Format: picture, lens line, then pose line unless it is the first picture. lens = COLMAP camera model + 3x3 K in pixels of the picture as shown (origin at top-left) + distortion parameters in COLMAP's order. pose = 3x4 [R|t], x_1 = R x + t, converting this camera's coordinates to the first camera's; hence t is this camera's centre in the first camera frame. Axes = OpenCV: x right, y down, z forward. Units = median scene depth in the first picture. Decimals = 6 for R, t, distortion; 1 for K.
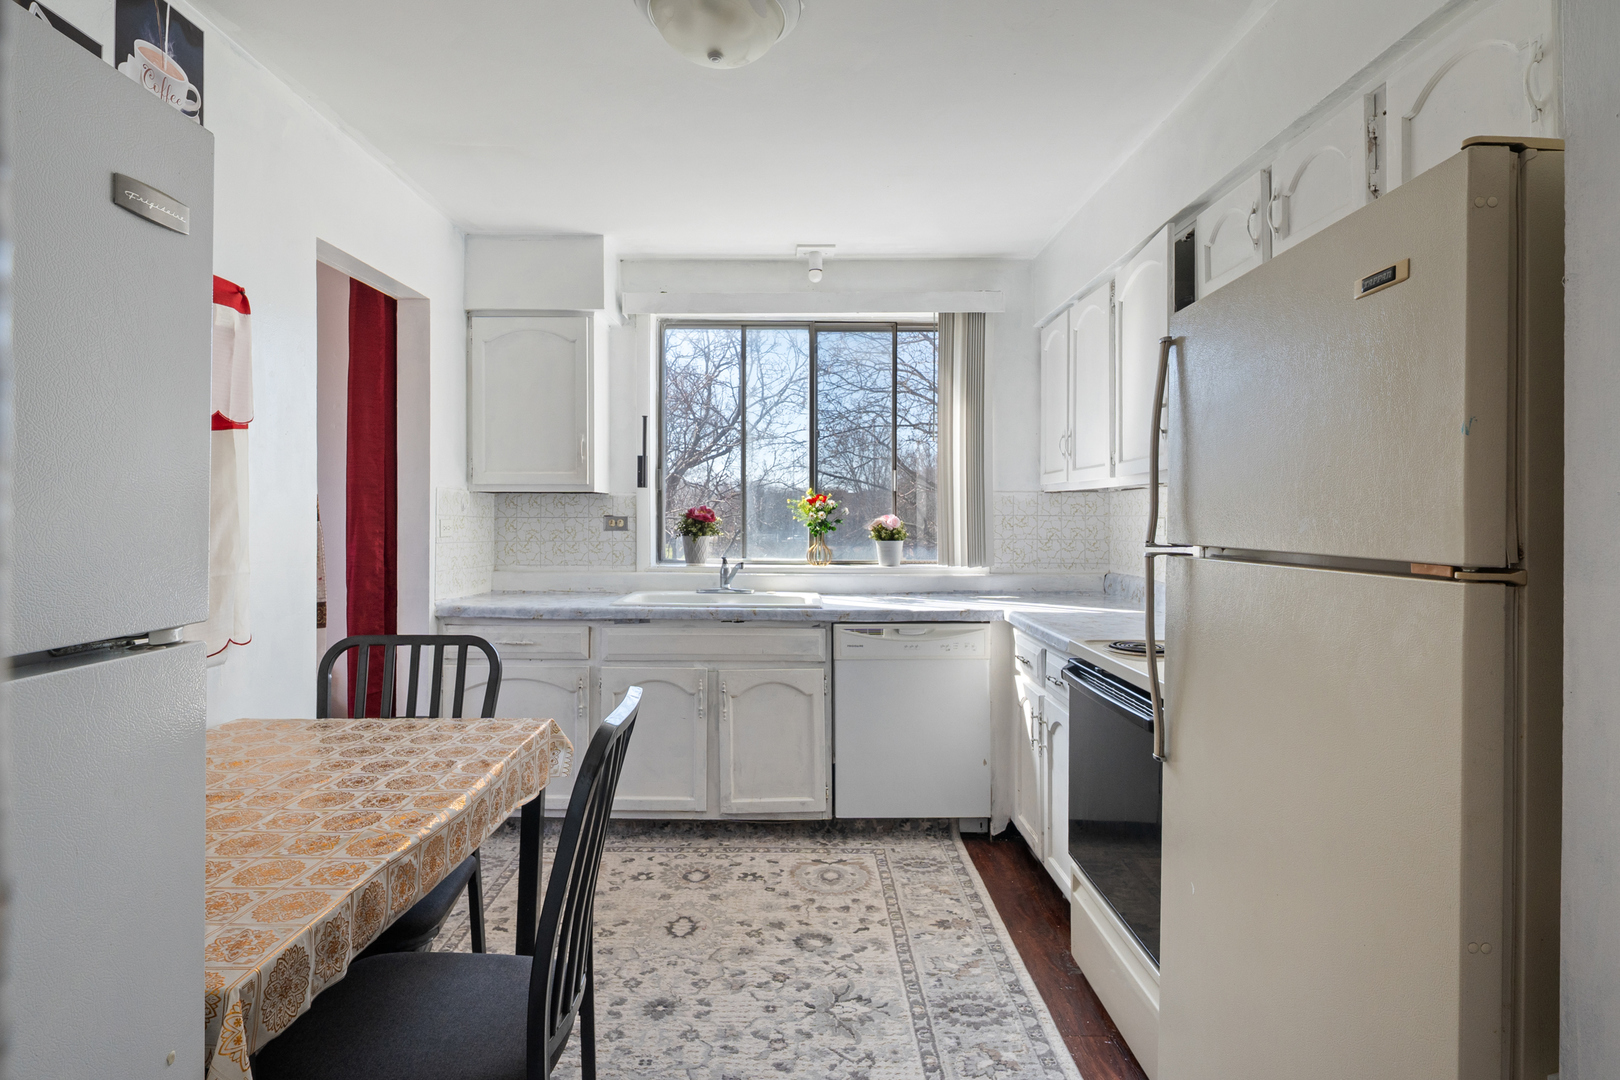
lens RADIAL K [[862.1, 0, 797.2], [0, 862.1, 531.3], [0, 0, 1]] dist [0.026642, -0.021251]
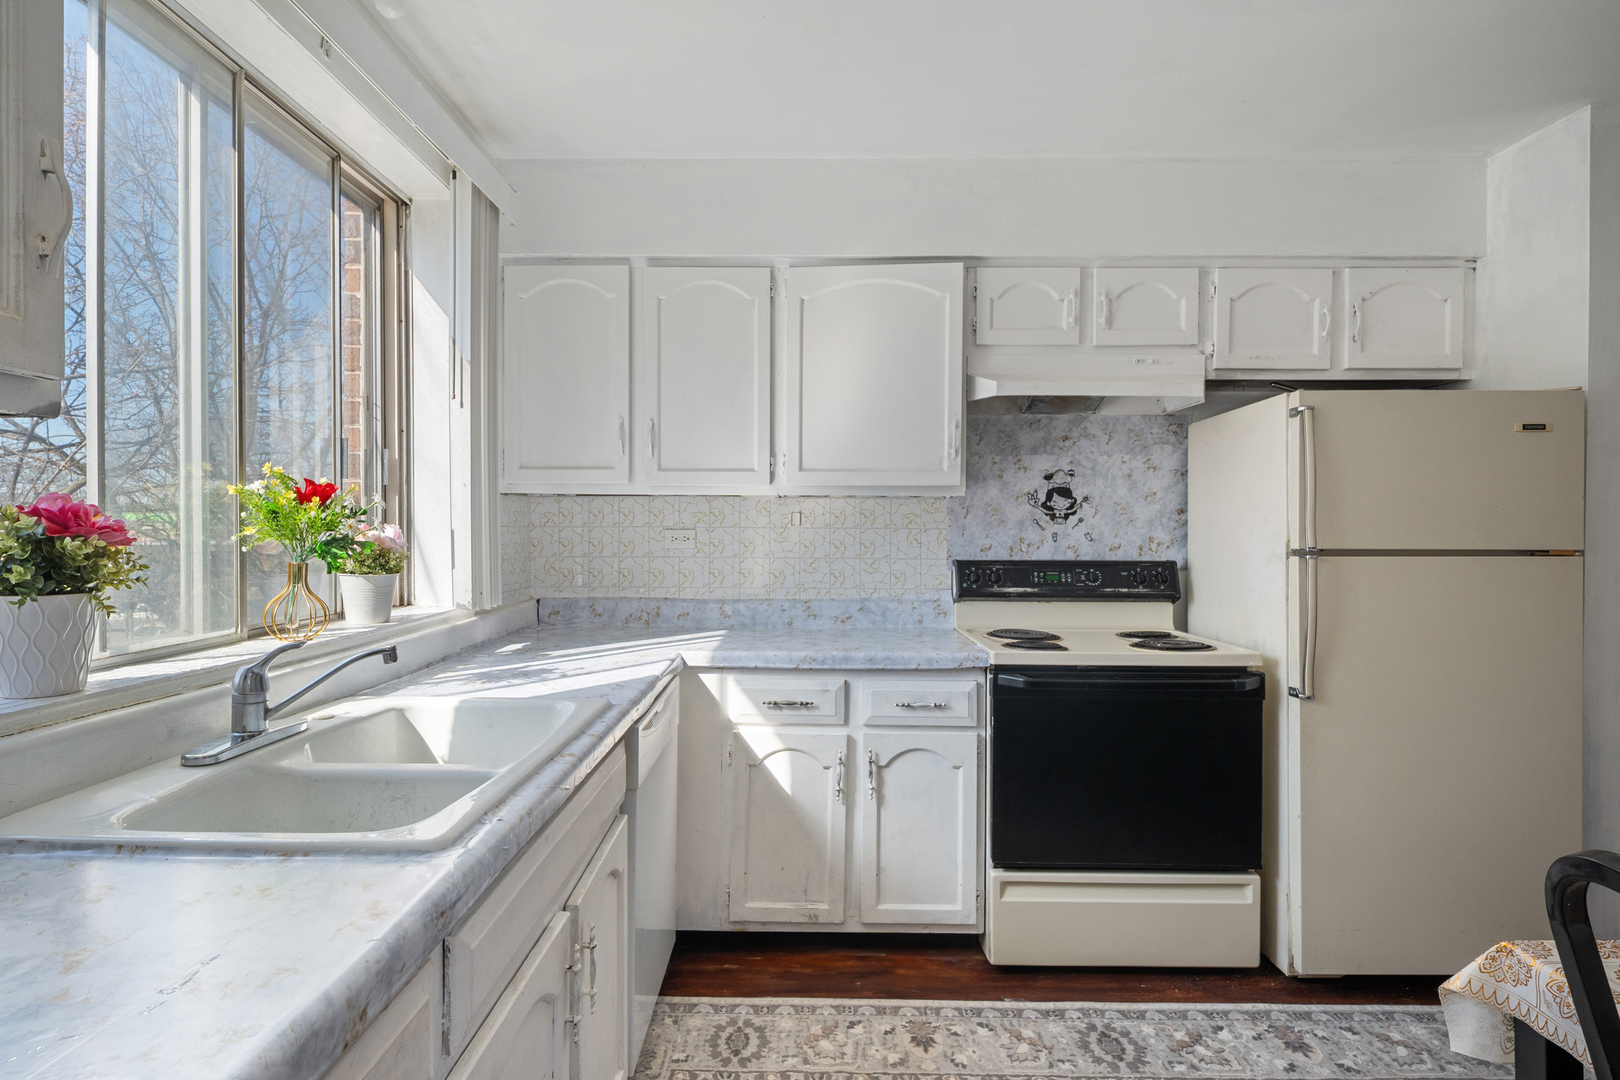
lens RADIAL K [[862.1, 0, 797.2], [0, 862.1, 531.3], [0, 0, 1]] dist [0.026642, -0.021251]
pose [[0.015472, -0.008345, 0.999845, -0.624930], [0.015021, 0.999854, 0.008113, -0.022855], [-0.999767, 0.014893, 0.015595, 1.094920]]
